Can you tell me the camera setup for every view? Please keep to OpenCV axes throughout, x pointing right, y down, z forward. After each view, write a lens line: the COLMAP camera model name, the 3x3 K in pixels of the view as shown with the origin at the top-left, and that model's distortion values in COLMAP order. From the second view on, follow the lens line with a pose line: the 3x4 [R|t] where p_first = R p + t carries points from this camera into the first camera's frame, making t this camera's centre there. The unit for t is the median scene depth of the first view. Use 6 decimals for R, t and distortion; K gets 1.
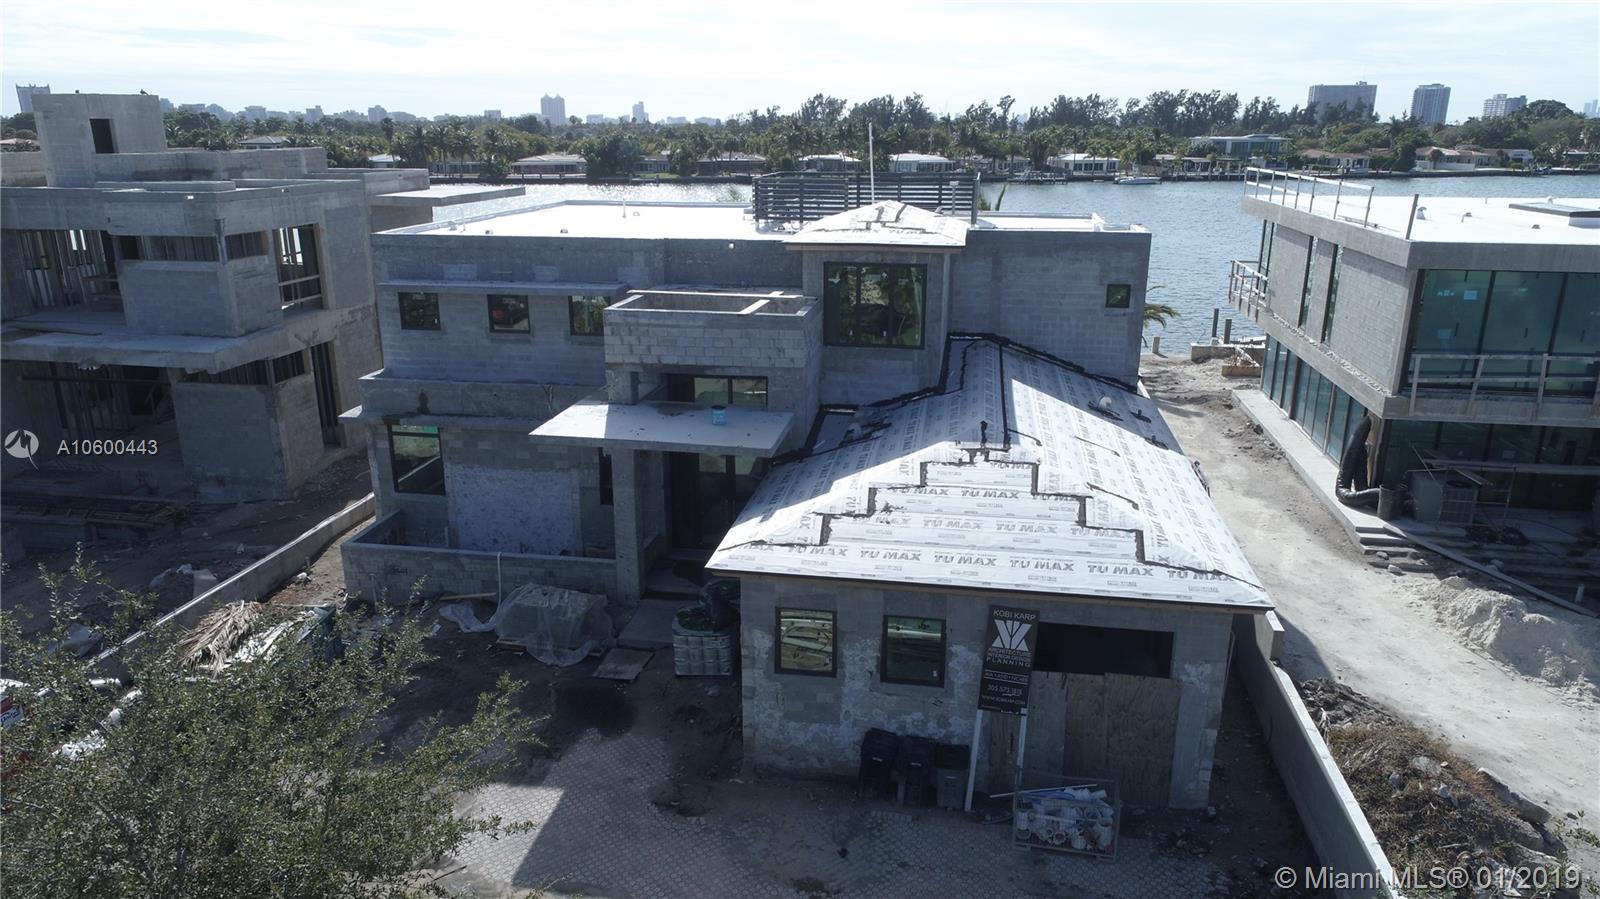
lens RADIAL K [[1068.8, 0, 800.0], [0, 1068.8, 449.5], [0, 0, 1]] dist [-0.004283, 0.000969]
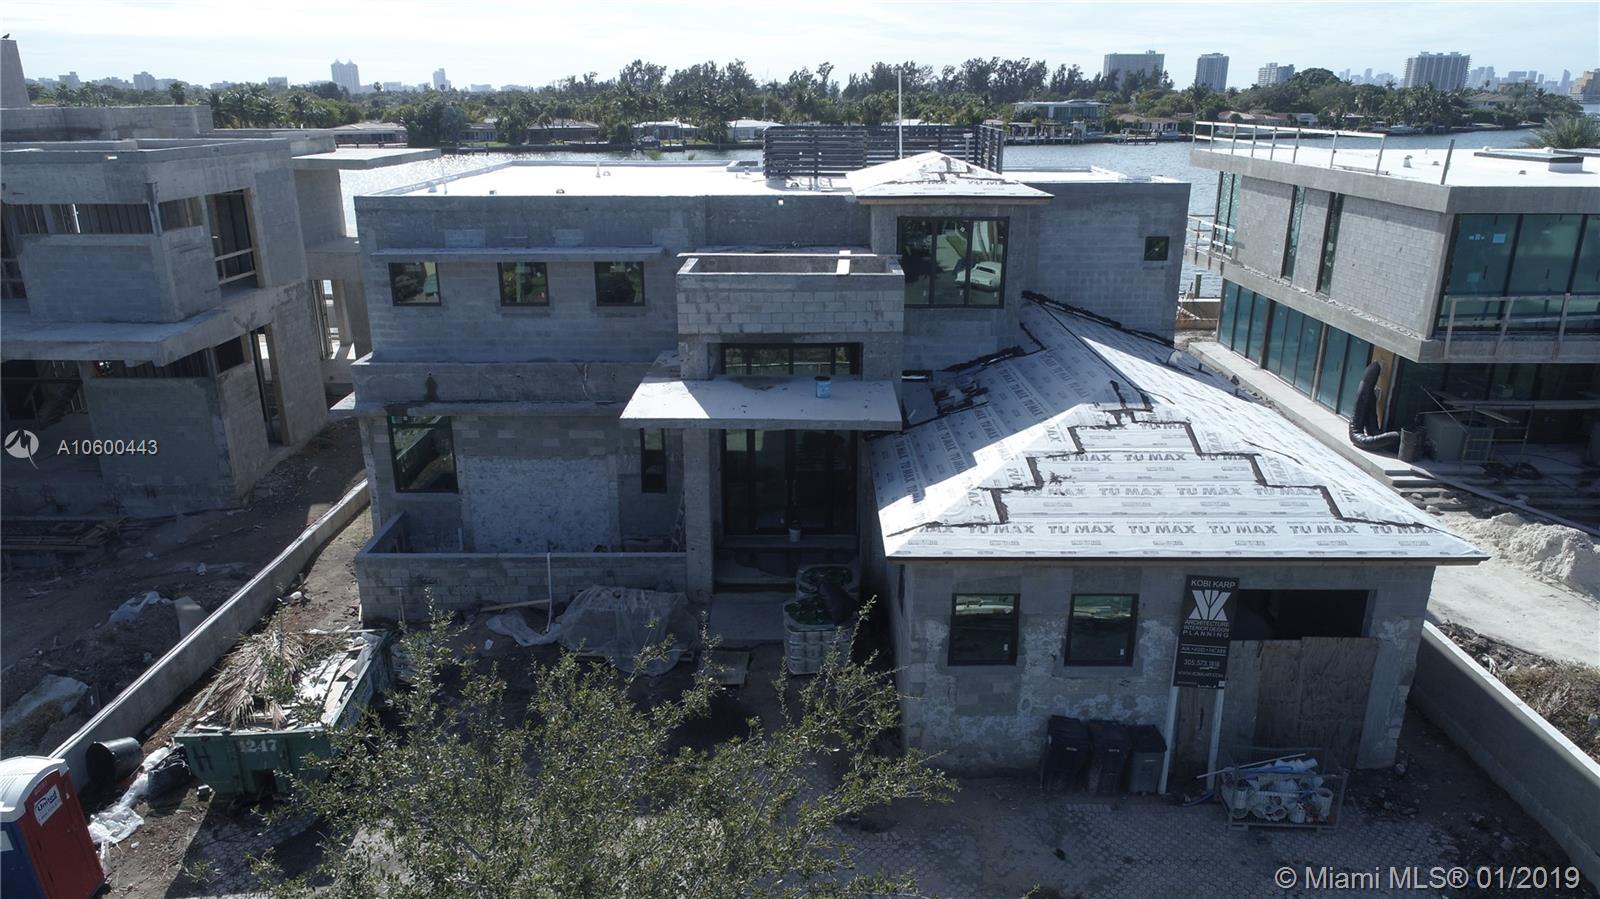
lens RADIAL K [[1068.8, 0, 800.0], [0, 1068.8, 449.5], [0, 0, 1]] dist [-0.004283, 0.000969]
pose [[0.986137, -0.053192, 0.157176, -0.192586], [0.048876, 0.998318, 0.031196, -0.006663], [-0.158571, -0.023081, 0.987078, 0.084602]]
